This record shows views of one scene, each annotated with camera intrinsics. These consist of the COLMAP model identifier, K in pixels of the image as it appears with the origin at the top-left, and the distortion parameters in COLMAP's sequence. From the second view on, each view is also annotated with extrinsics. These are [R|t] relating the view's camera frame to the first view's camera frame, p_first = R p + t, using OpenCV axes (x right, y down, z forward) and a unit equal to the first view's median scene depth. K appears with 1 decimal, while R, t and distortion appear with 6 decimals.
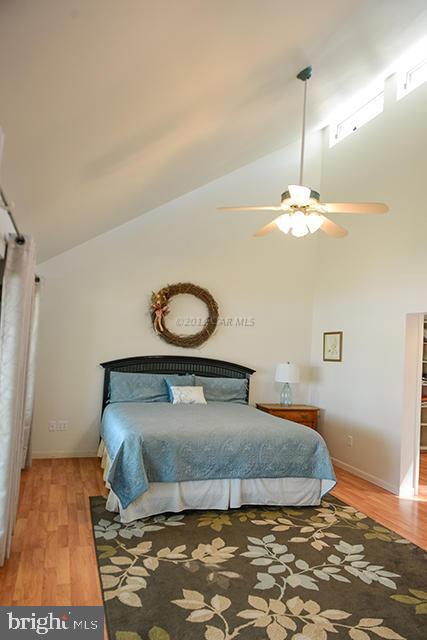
lens RADIAL K [[434.6, 0, 213.5], [0, 434.6, 320.0], [0, 0, 1]] dist [0.008987, 0.000486]
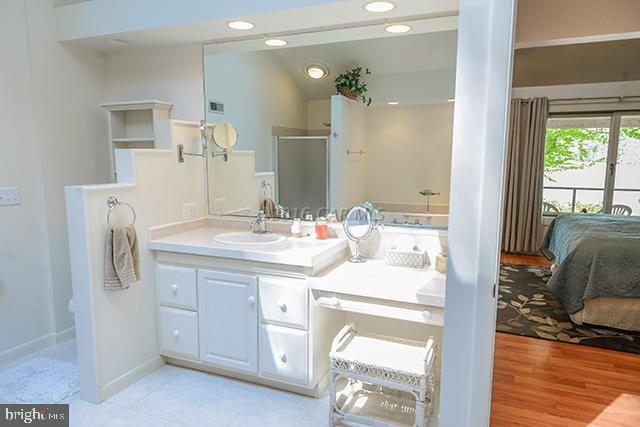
lens RADIAL K [[436.1, 0, 319.3], [0, 436.1, 214.8], [0, 0, 1]] dist [0.006826, -0.001098]
pose [[-0.670778, 0.036189, -0.740775, 1.366419], [-0.004031, 0.998616, 0.052435, 0.196788], [0.741647, 0.038158, -0.669704, 1.361965]]
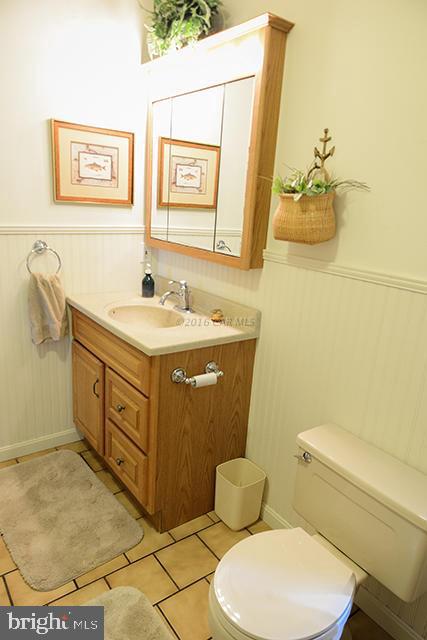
lens RADIAL K [[436.1, 0, 213.5], [0, 436.1, 320.0], [0, 0, 1]] dist [0.006826, -0.001098]
pose [[-0.294922, -0.331303, 0.896247, -0.319684], [-0.135095, 0.943002, 0.304132, 0.102442], [-0.945923, -0.031383, -0.322870, 1.883346]]
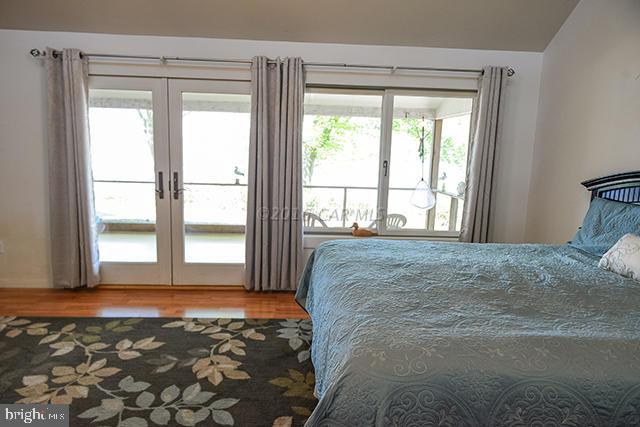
lens RADIAL K [[430.9, 0, 315.9], [0, 430.9, 215.6], [0, 0, 1]] dist [0.013230, -0.002073]
pose [[-0.278526, 0.077139, -0.957326, 0.635277], [0.007162, 0.996908, 0.078245, 0.145894], [0.960402, 0.014937, -0.278218, 1.222973]]
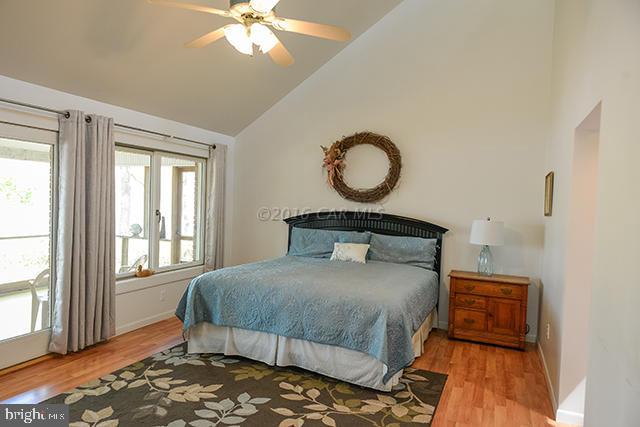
lens RADIAL K [[430.9, 0, 315.9], [0, 430.9, 215.6], [0, 0, 1]] dist [0.013230, -0.002073]
pose [[0.737635, -0.012351, -0.675087, 0.771200], [0.047801, 0.998279, 0.033965, 0.088500], [0.673506, -0.057324, 0.736956, 0.412978]]
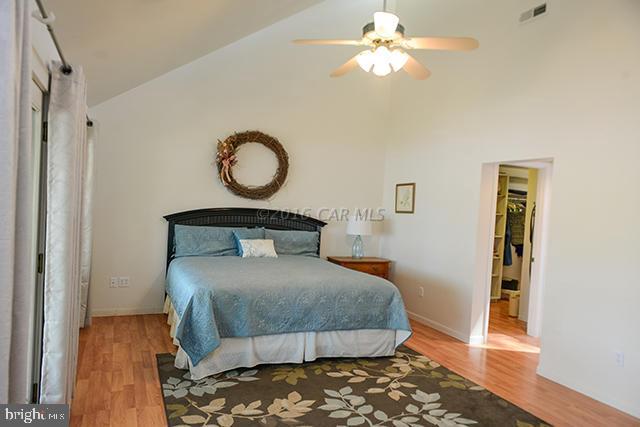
lens RADIAL K [[434.6, 0, 311.7], [0, 434.6, 214.1], [0, 0, 1]] dist [0.008987, 0.000486]
pose [[0.996901, -0.004054, 0.078562, -0.022907], [-0.002726, 0.996291, 0.086008, 0.021103], [-0.078619, -0.085955, 0.993192, 0.064001]]
